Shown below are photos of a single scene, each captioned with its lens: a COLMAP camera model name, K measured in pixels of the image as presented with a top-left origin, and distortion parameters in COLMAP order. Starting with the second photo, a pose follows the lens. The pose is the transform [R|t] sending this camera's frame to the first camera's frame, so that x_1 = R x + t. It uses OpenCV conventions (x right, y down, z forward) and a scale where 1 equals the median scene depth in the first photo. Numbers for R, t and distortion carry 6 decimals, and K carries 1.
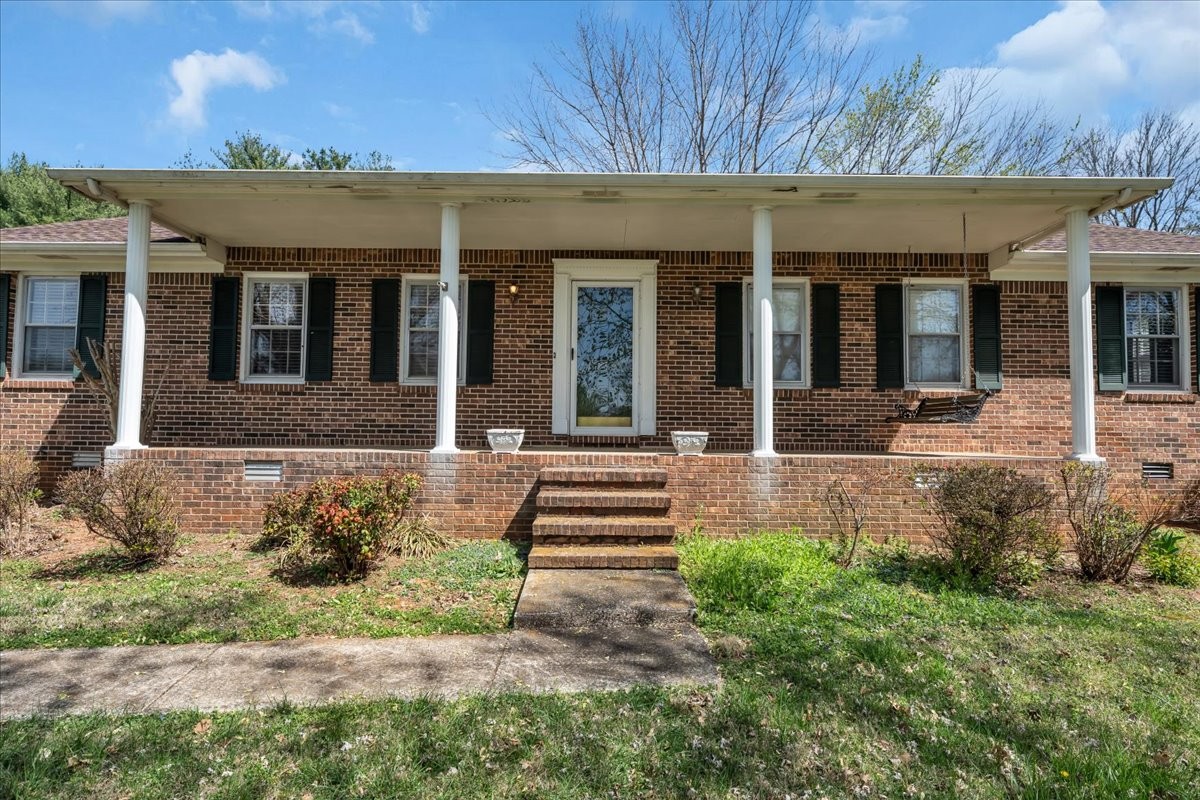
lens RADIAL K [[496.1, 0, 600.8], [0, 496.1, 394.3], [0, 0, 1]] dist [0.002783, 0.000249]
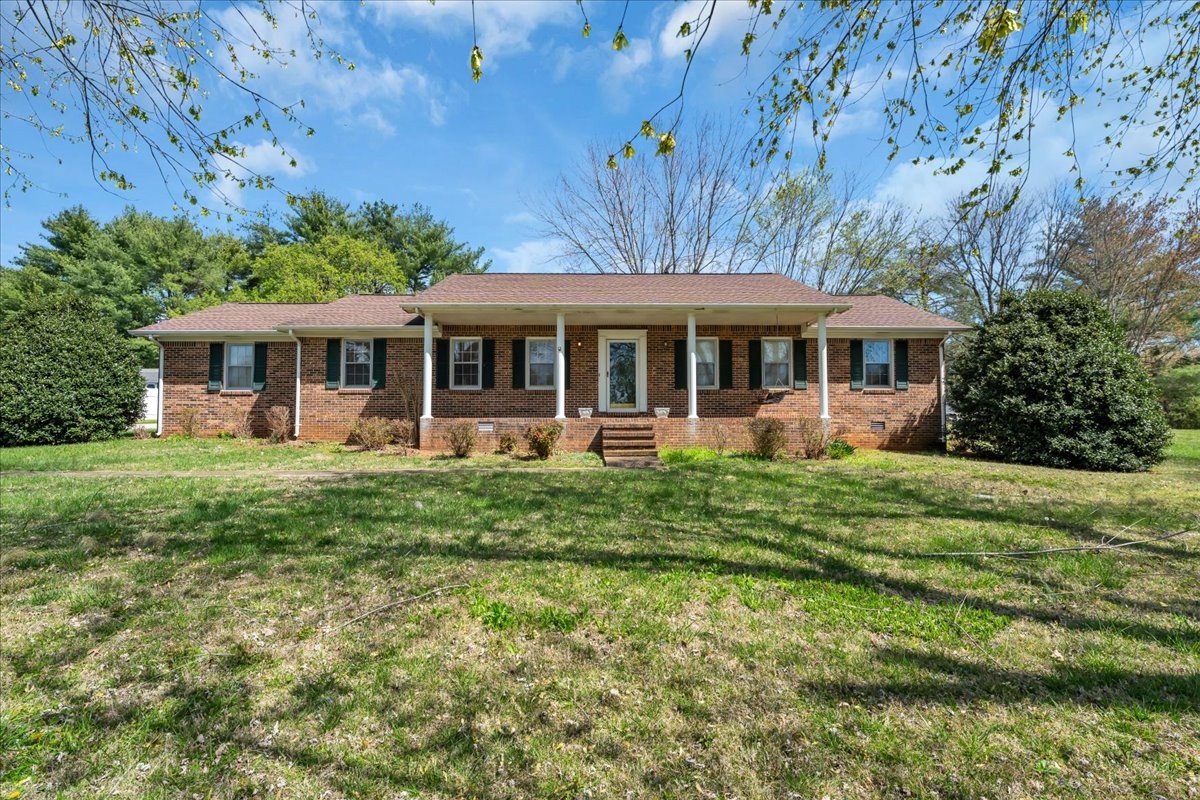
lens RADIAL K [[496.1, 0, 600.8], [0, 496.1, 394.3], [0, 0, 1]] dist [0.002783, 0.000249]
pose [[0.999155, -0.011432, 0.039480, -0.173512], [0.011335, 0.999932, 0.002690, -0.001145], [-0.039508, -0.002240, 0.999217, -1.139064]]
